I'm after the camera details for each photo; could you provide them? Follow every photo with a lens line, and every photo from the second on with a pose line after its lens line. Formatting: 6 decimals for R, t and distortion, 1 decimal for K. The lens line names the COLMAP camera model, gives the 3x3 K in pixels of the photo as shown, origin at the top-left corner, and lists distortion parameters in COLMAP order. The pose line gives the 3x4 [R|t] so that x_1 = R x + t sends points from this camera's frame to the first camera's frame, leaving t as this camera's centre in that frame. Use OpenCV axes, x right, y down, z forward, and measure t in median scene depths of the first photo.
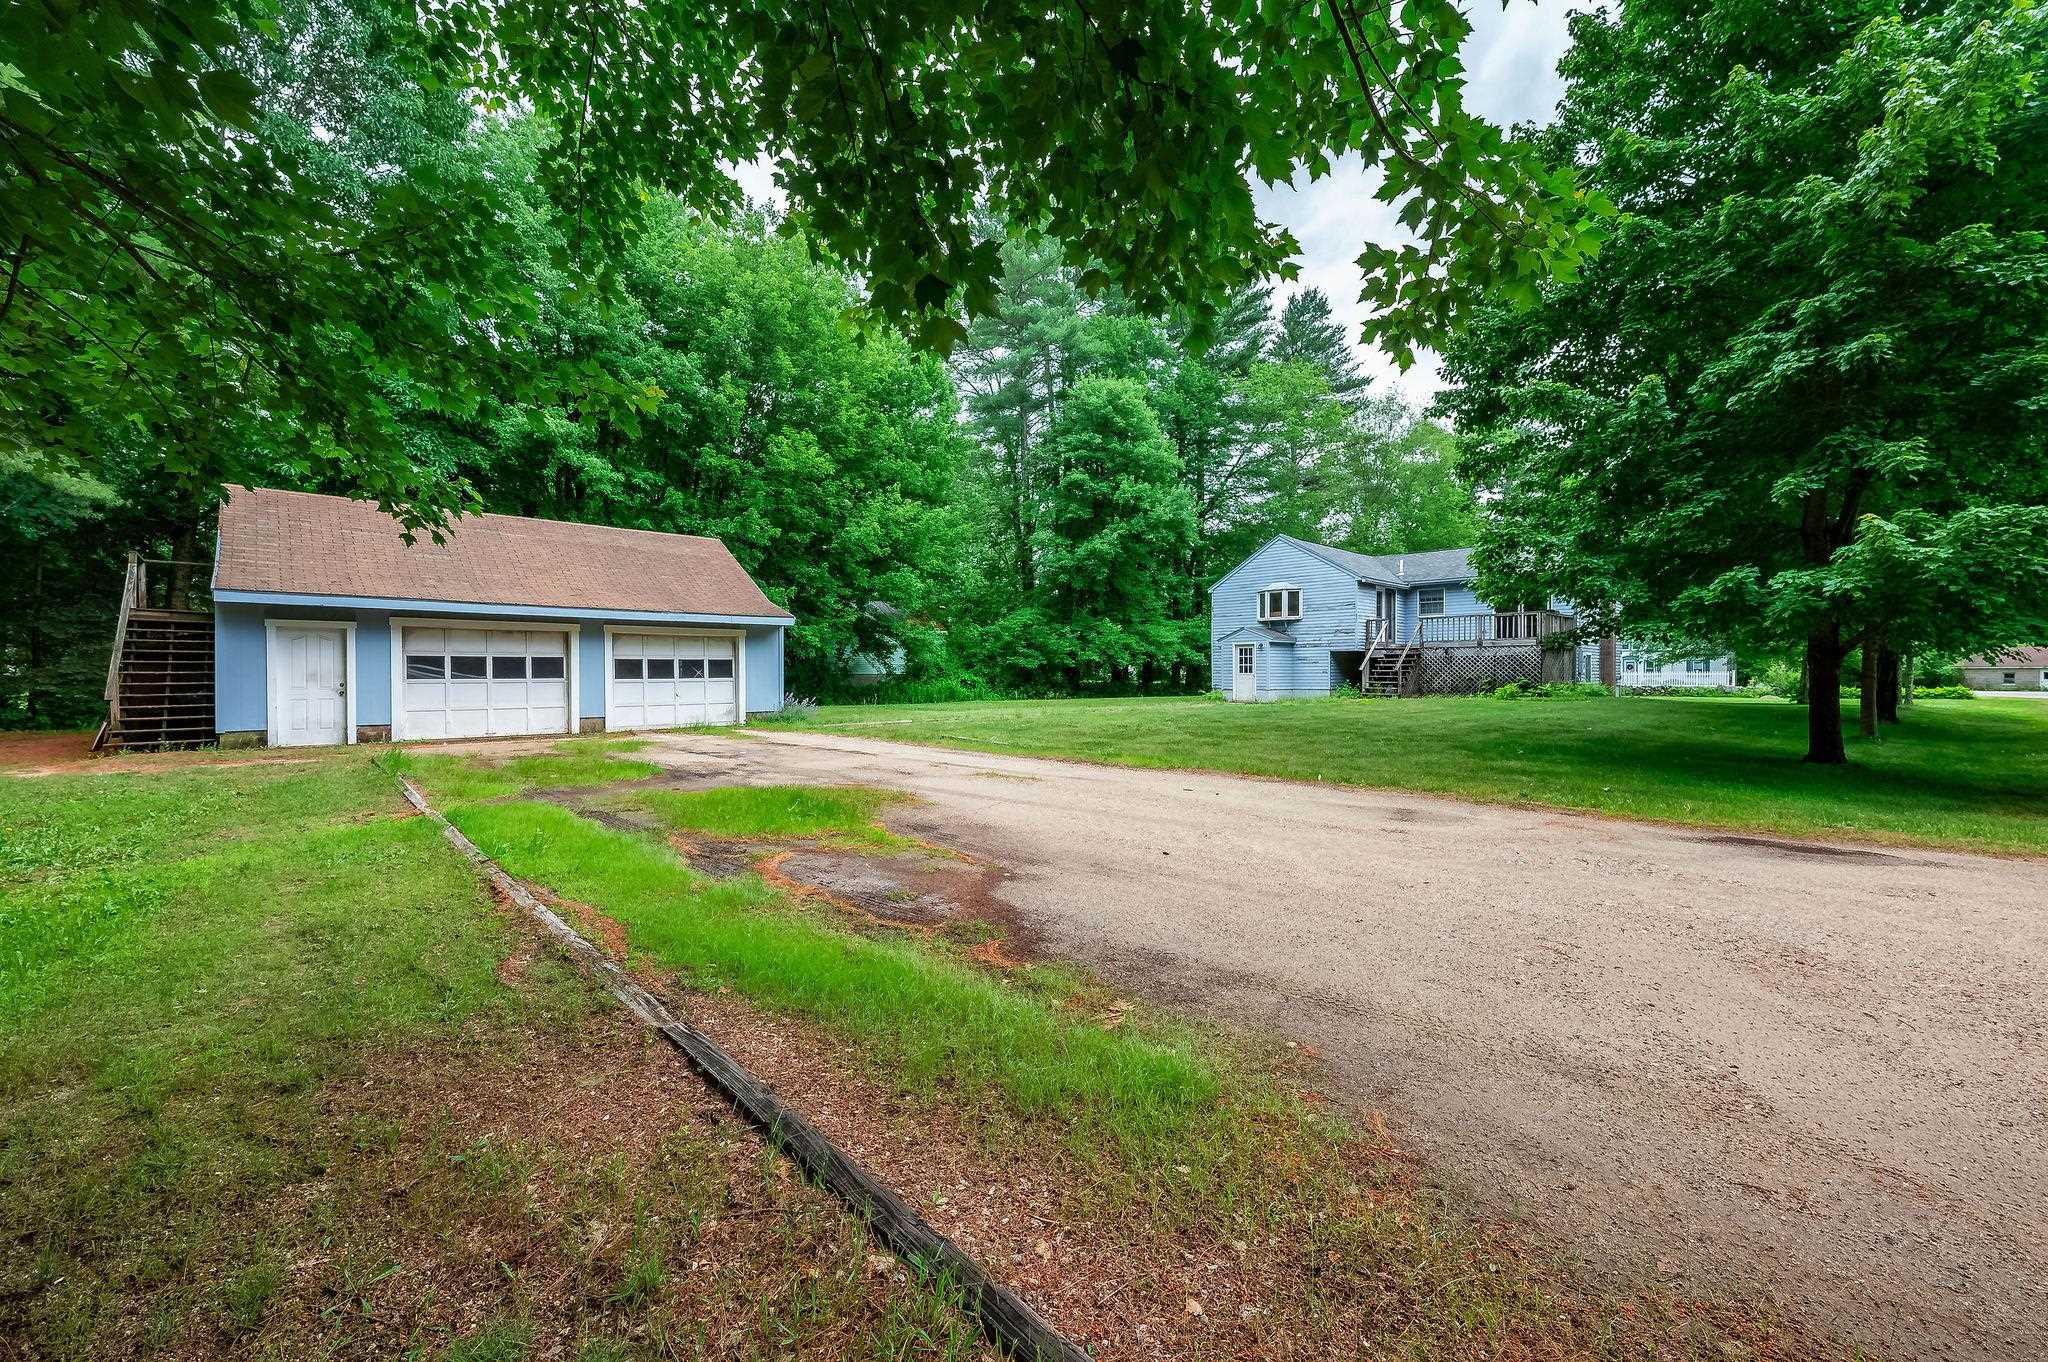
lens RADIAL K [[821.0, 0, 1015.9], [0, 821.0, 678.5], [0, 0, 1]] dist [-0.003121, 0.000875]
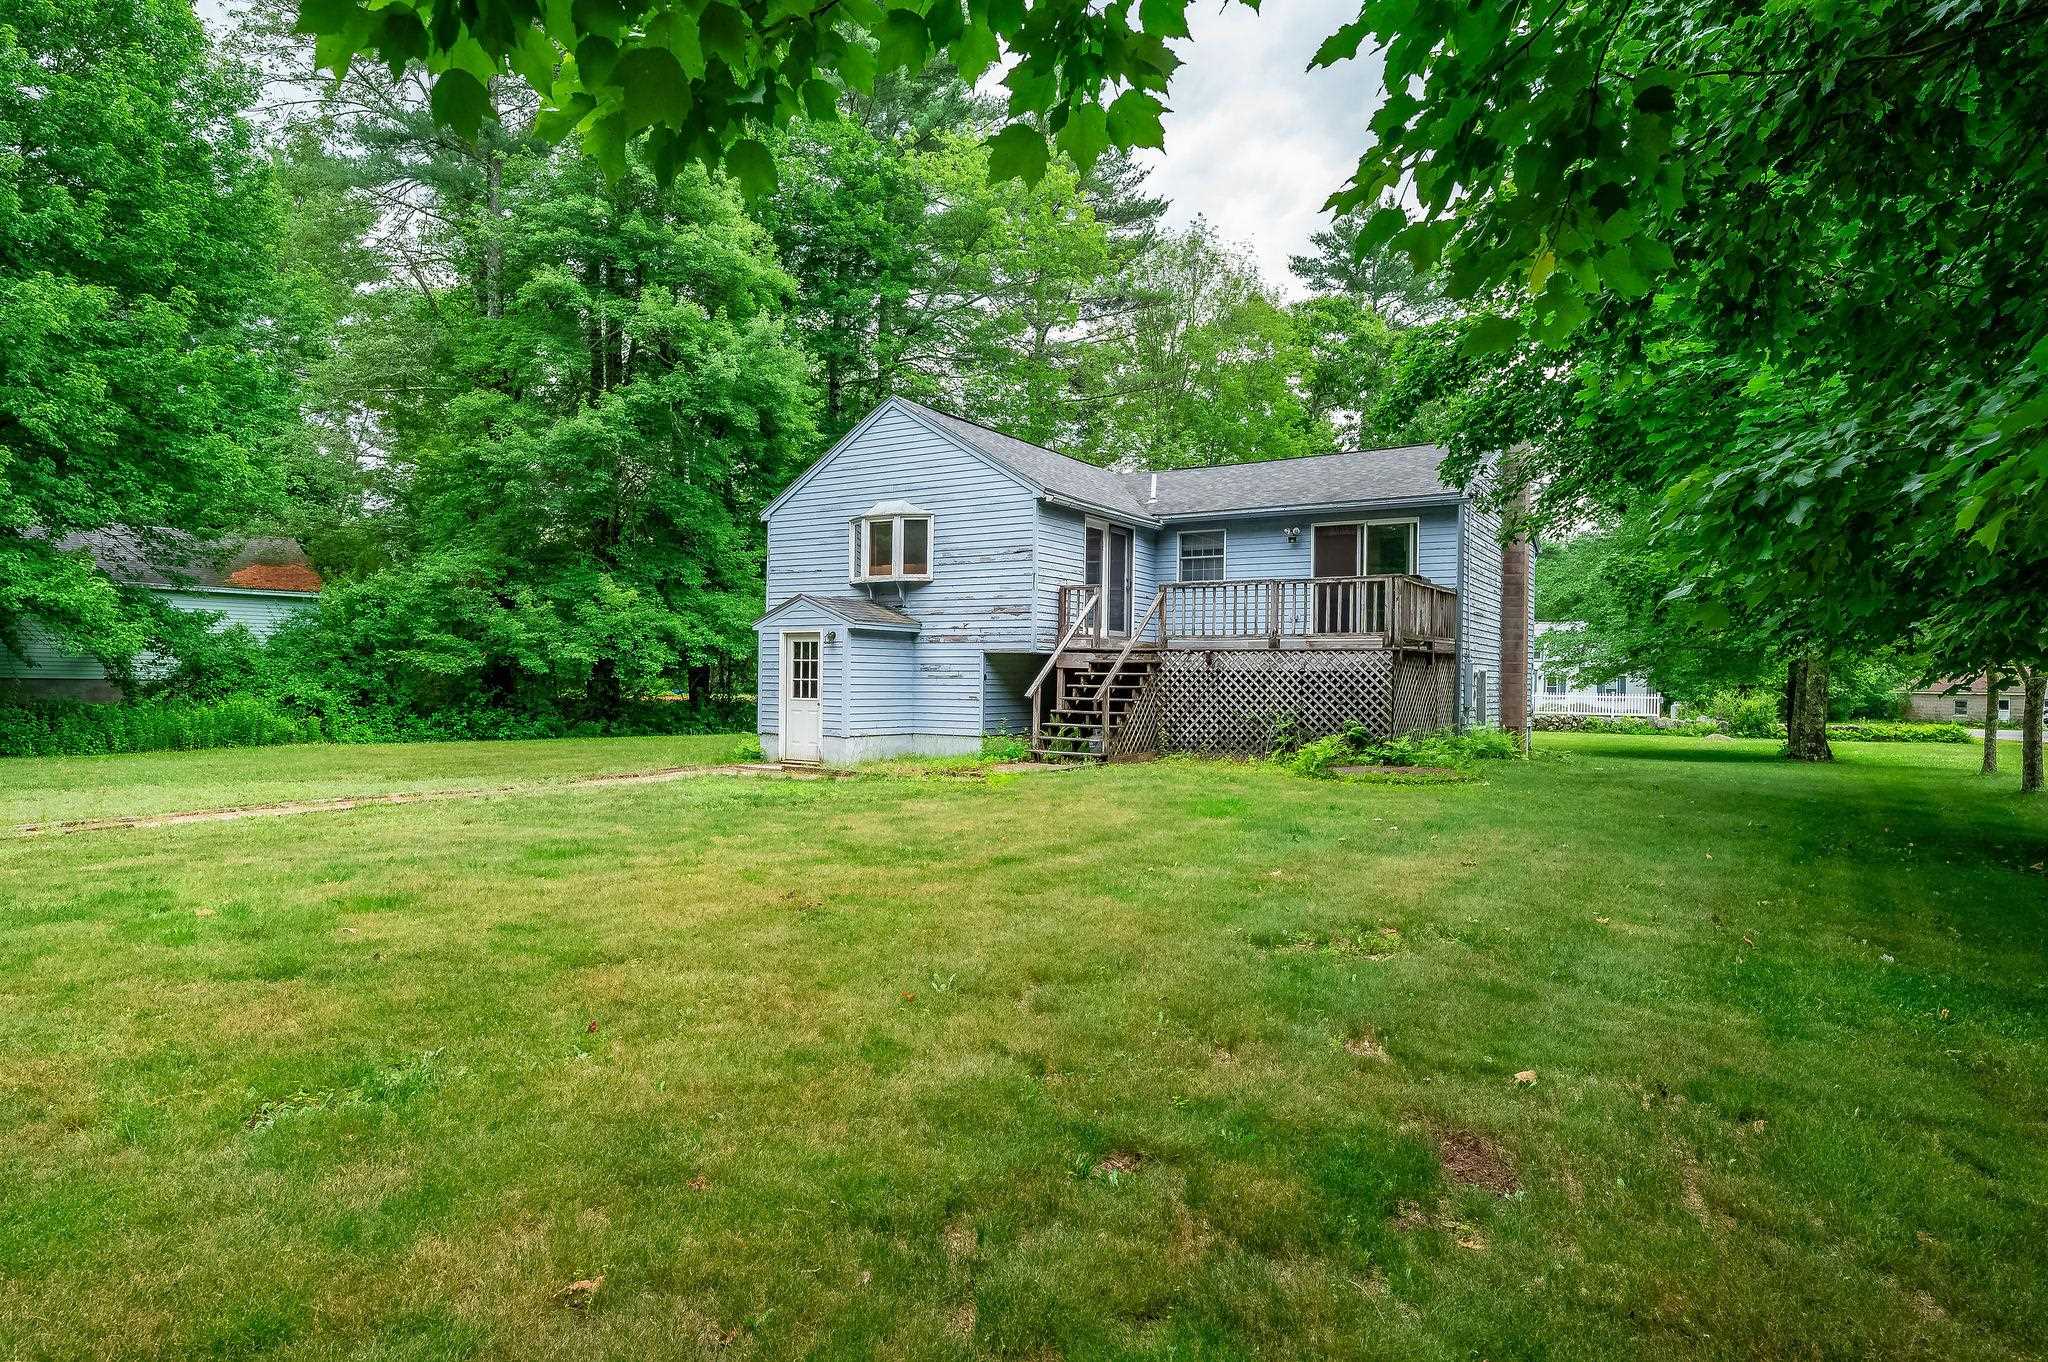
lens RADIAL K [[1127.3, 0, 1030.0], [0, 1127.3, 676.9], [0, 0, 1]] dist [-0.005606, -0.000146]
pose [[0.972099, 0.016876, 0.233965, 0.266339], [-0.015446, 0.999849, -0.007942, -0.015454], [-0.234064, 0.004107, 0.972213, 0.391819]]
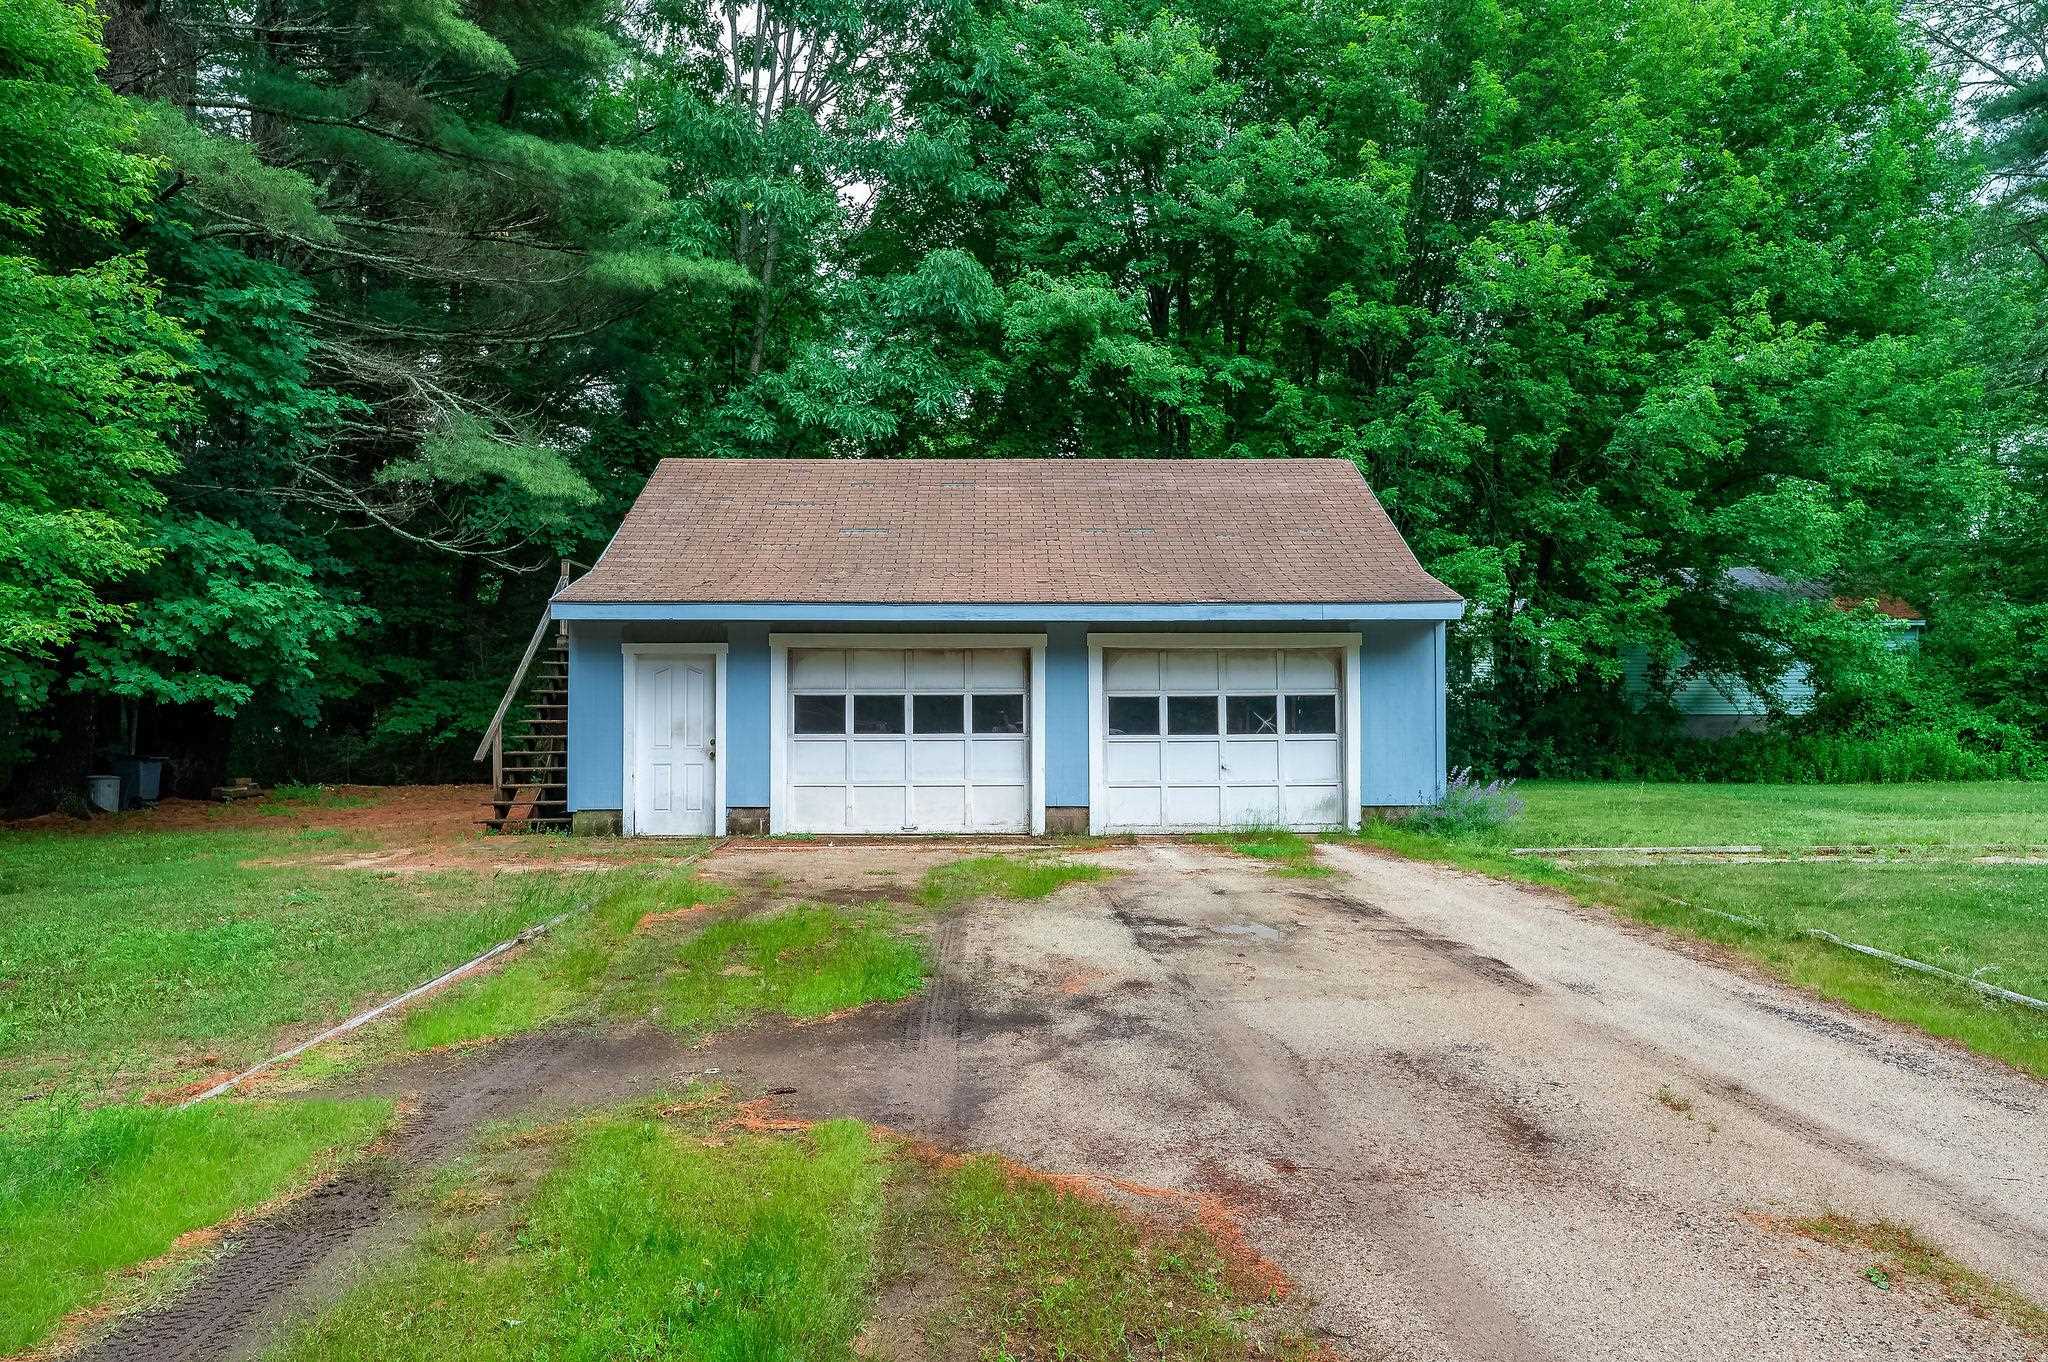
lens RADIAL K [[1285.9, 0, 1021.9], [0, 1285.9, 685.5], [0, 0, 1]] dist [0.003358, 0.001691]
pose [[0.755308, -0.011055, -0.655276, 0.007865], [-0.003415, 0.999778, -0.020804, -0.008724], [0.655361, 0.017951, 0.755103, 0.215007]]
